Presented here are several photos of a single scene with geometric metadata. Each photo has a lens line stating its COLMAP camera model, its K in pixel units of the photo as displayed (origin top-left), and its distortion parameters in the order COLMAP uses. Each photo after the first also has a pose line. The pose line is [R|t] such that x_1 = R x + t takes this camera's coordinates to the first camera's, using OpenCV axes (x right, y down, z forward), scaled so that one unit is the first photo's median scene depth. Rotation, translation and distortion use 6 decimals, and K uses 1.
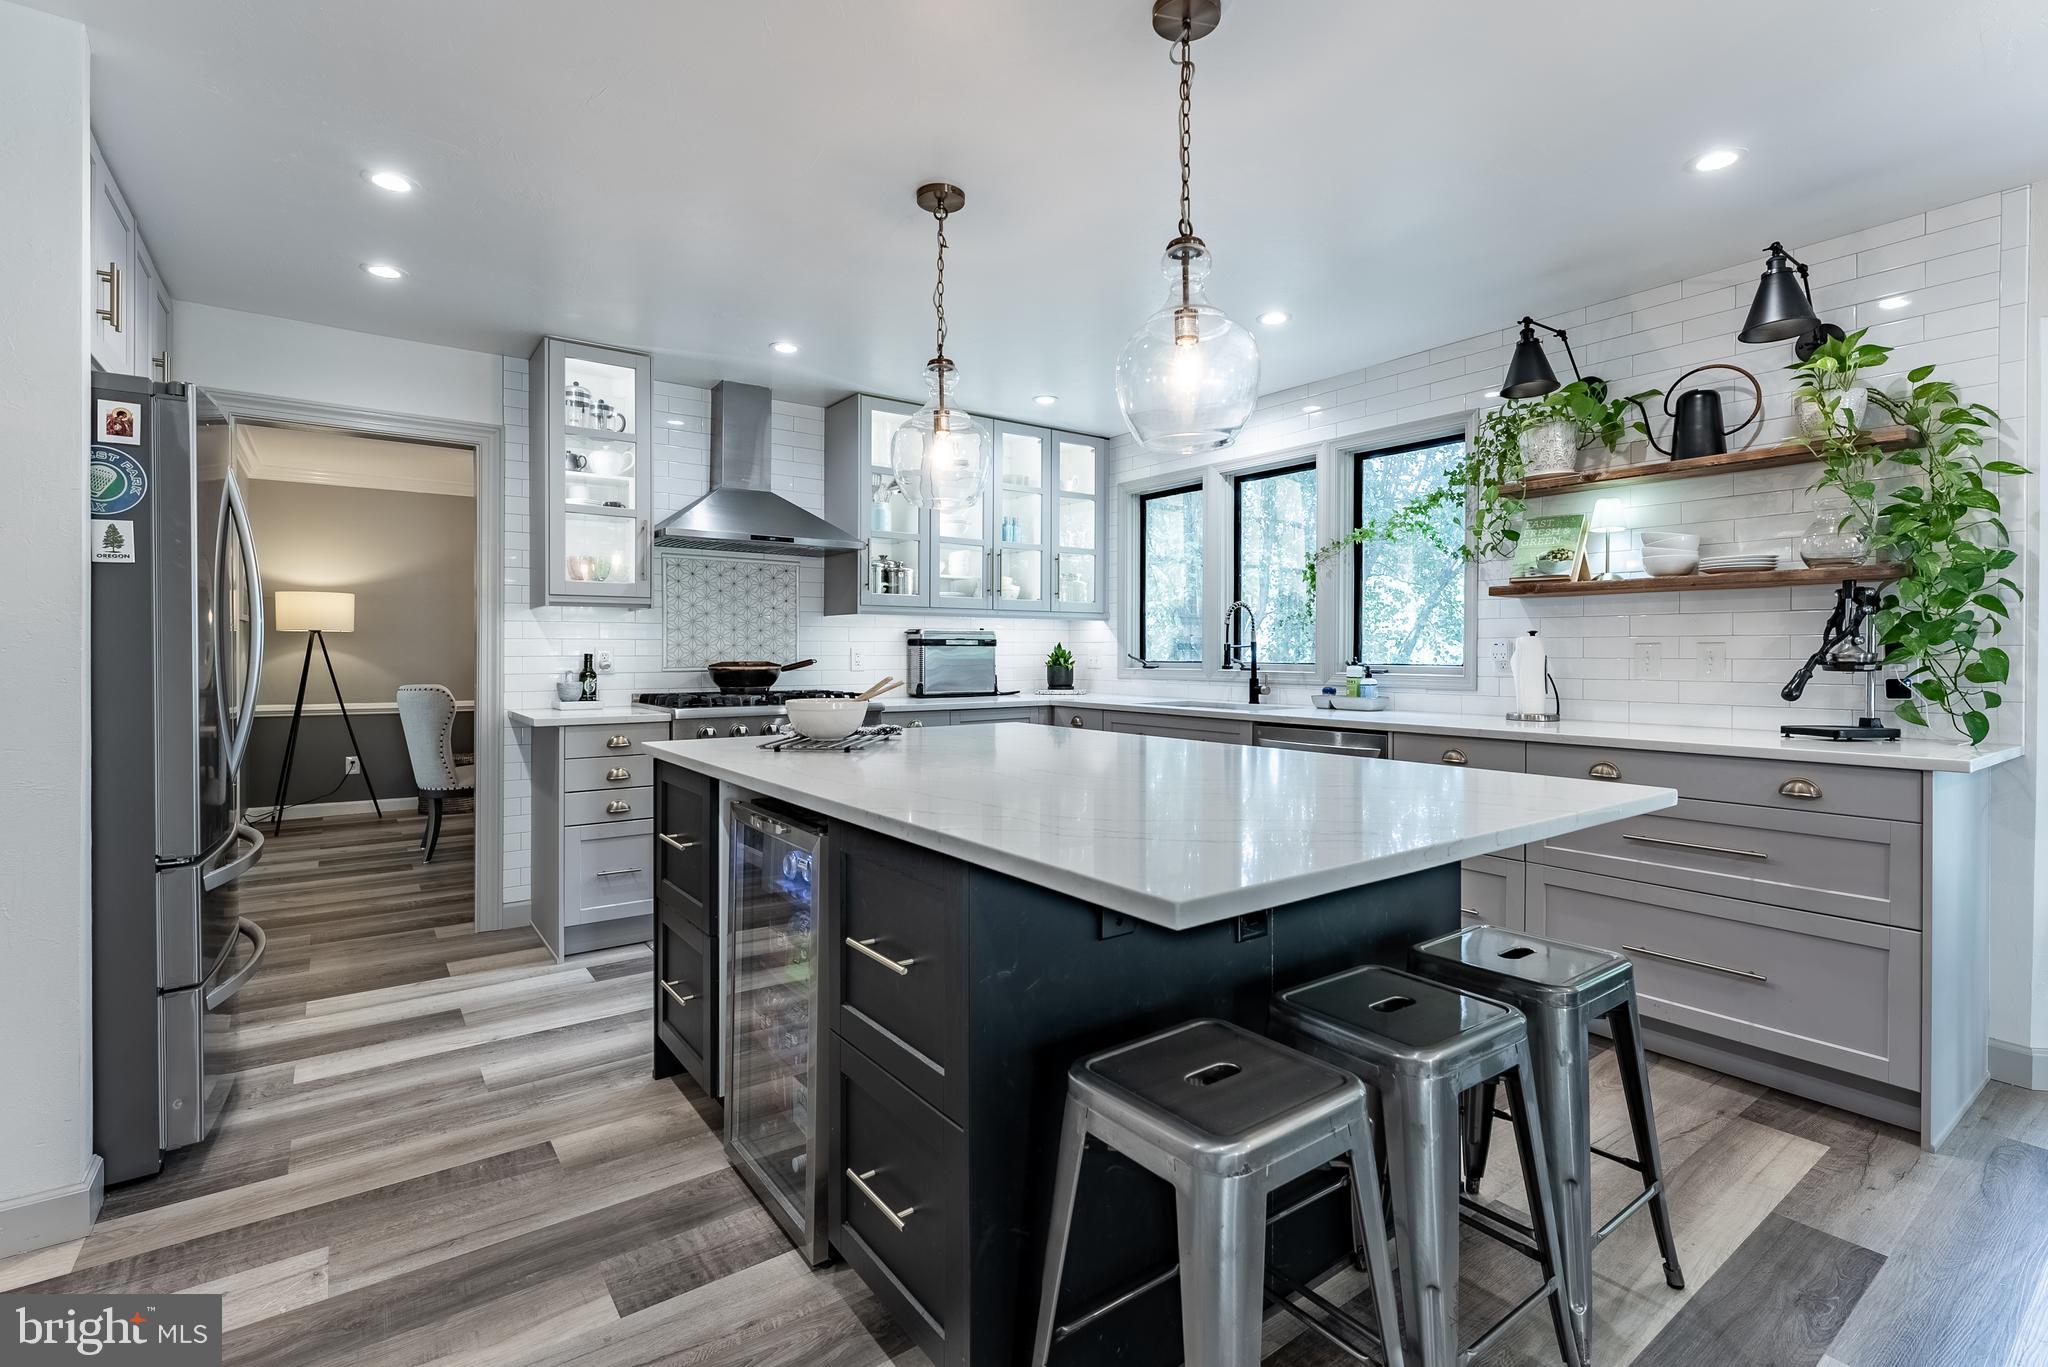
lens RADIAL K [[922.6, 0, 1033.7], [0, 922.6, 654.1], [0, 0, 1]] dist [-0.002730, 0.000131]
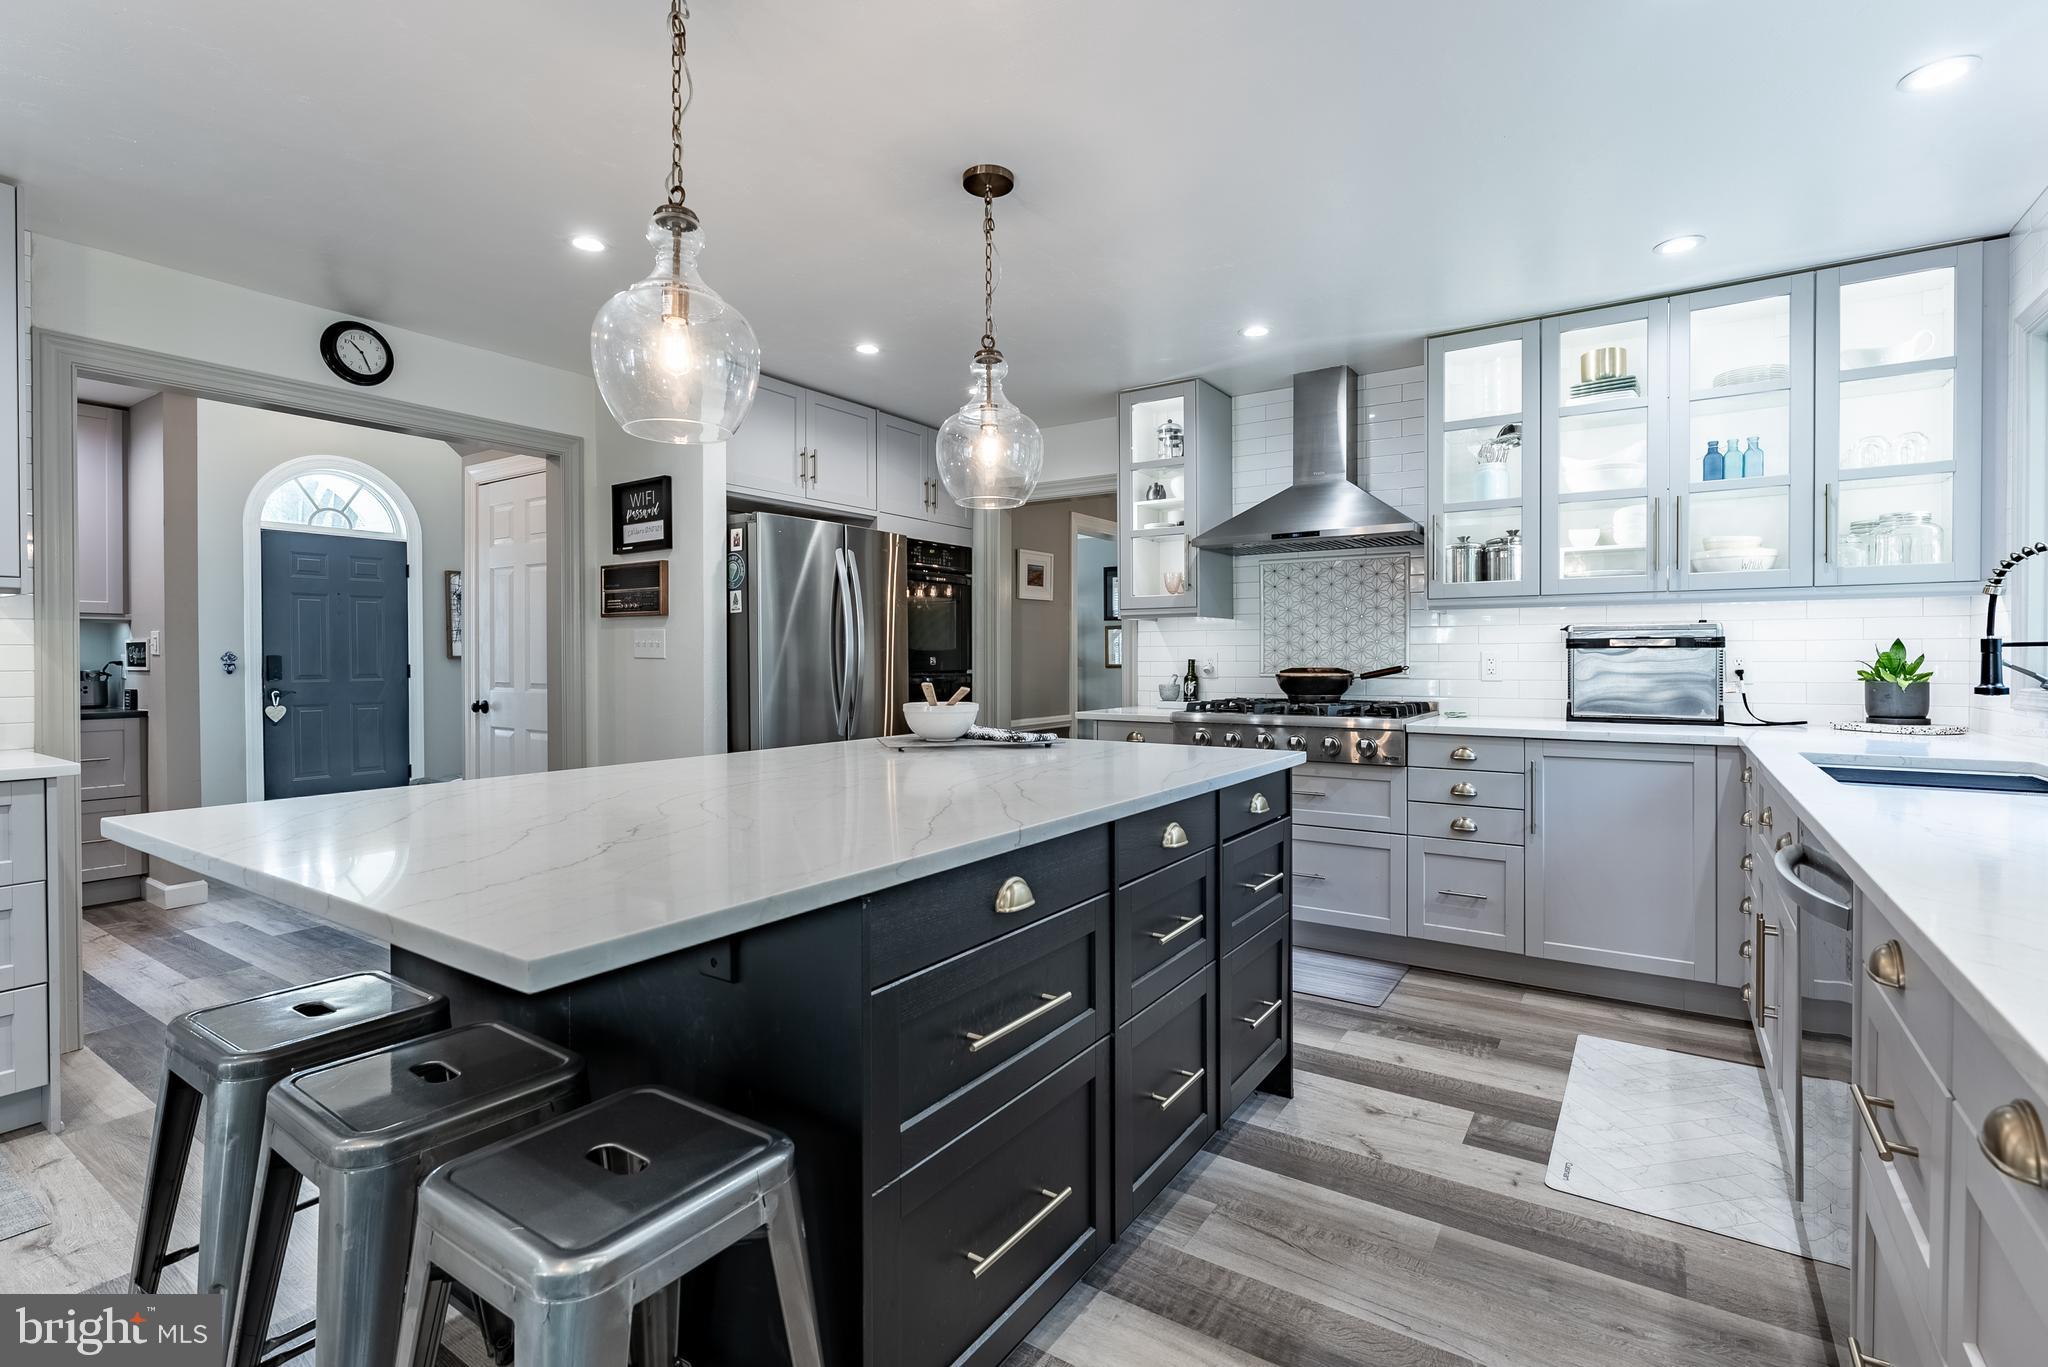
lens RADIAL K [[922.6, 0, 1033.7], [0, 922.6, 654.1], [0, 0, 1]] dist [-0.002730, 0.000131]
pose [[0.347582, -0.004433, -0.937639, 0.517856], [0.000058, 0.999989, -0.004707, -0.001467], [0.937649, 0.001581, 0.347579, 0.456611]]
